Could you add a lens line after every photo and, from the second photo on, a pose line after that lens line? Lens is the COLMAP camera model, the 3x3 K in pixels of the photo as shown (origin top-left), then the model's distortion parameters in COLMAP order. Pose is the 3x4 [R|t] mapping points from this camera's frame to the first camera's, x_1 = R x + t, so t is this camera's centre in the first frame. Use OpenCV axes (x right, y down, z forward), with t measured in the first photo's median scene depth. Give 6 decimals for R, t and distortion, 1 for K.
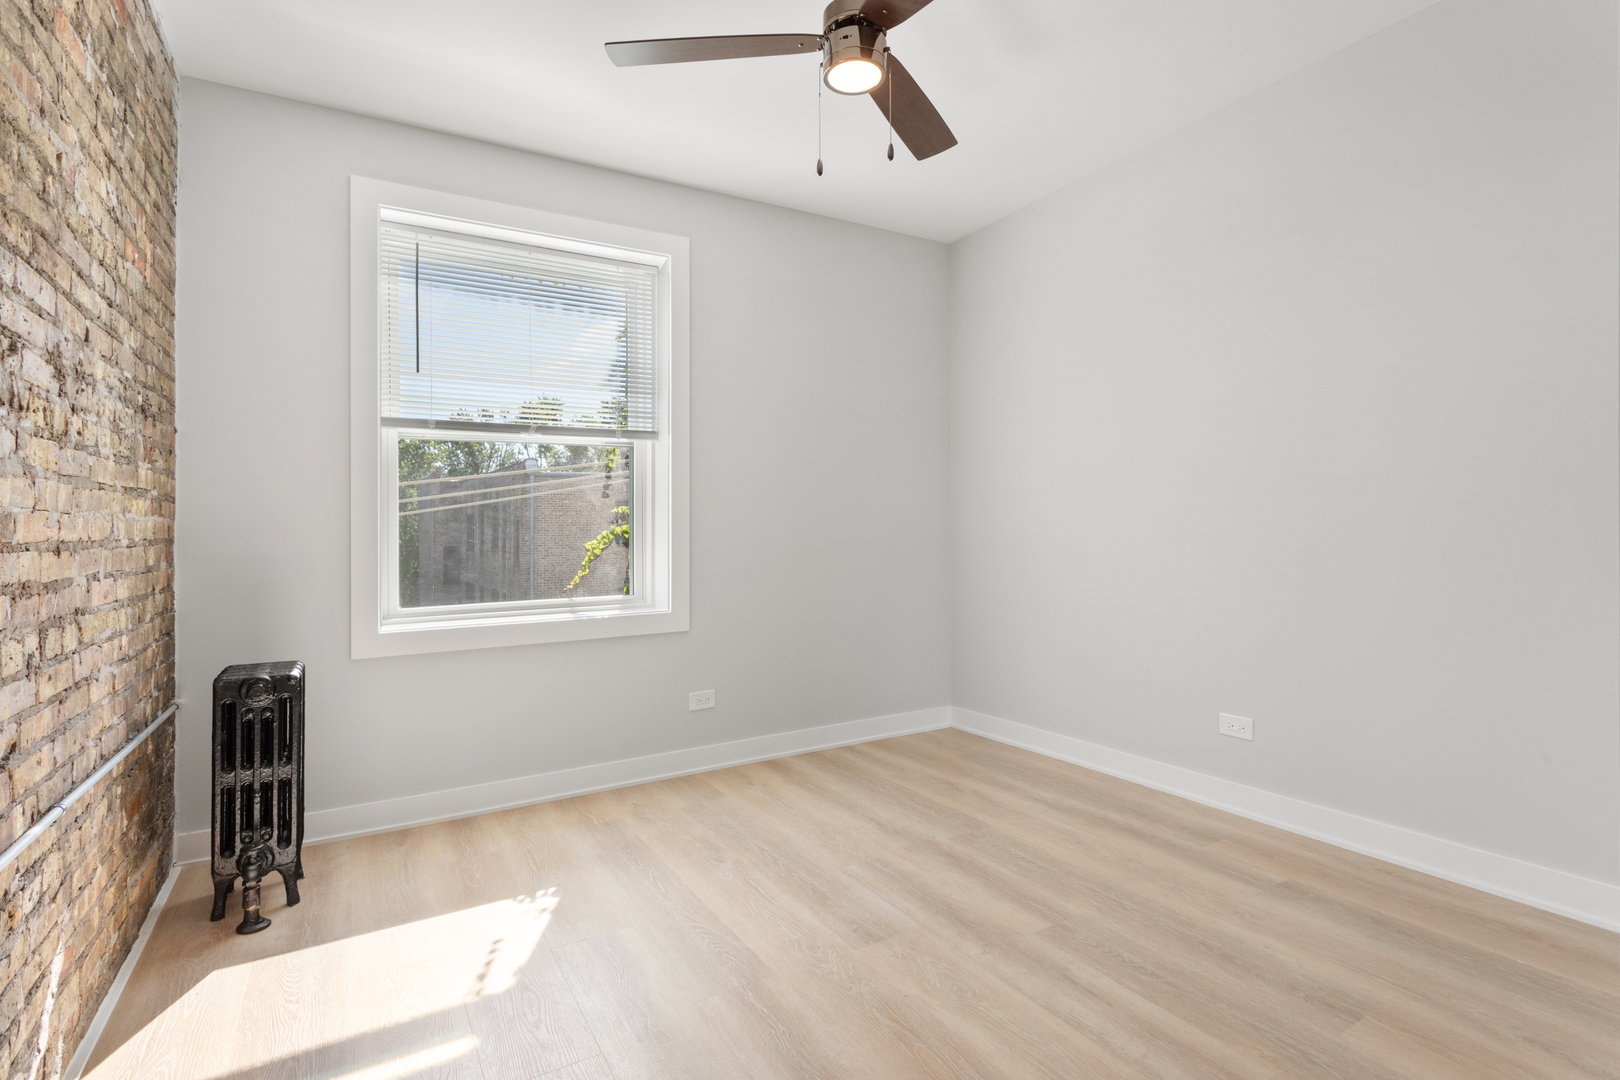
lens RADIAL K [[782.9, 0, 807.3], [0, 782.9, 532.2], [0, 0, 1]] dist [0.003083, 0.001981]
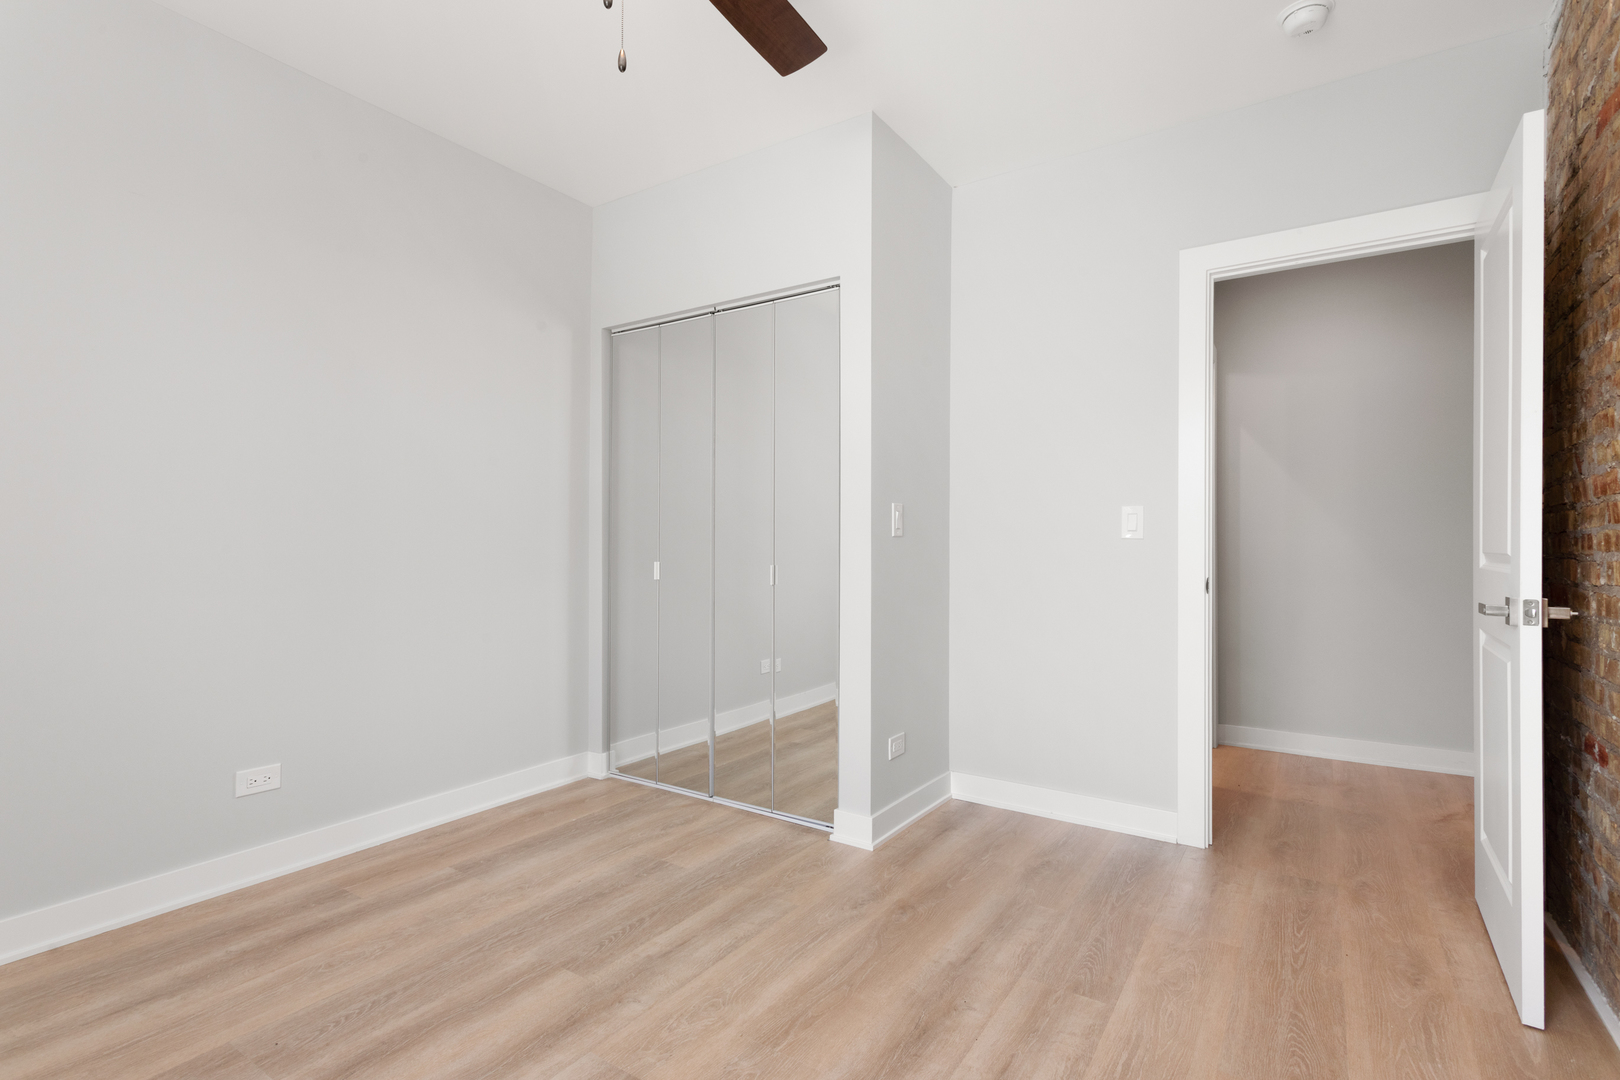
lens RADIAL K [[782.9, 0, 806.6], [0, 782.9, 544.8], [0, 0, 1]] dist [0.003083, 0.001981]
pose [[-0.433786, 0.011394, 0.900944, -0.637656], [0.009966, 0.999920, -0.007847, 0.009929], [-0.900961, 0.005575, -0.433865, 1.116273]]
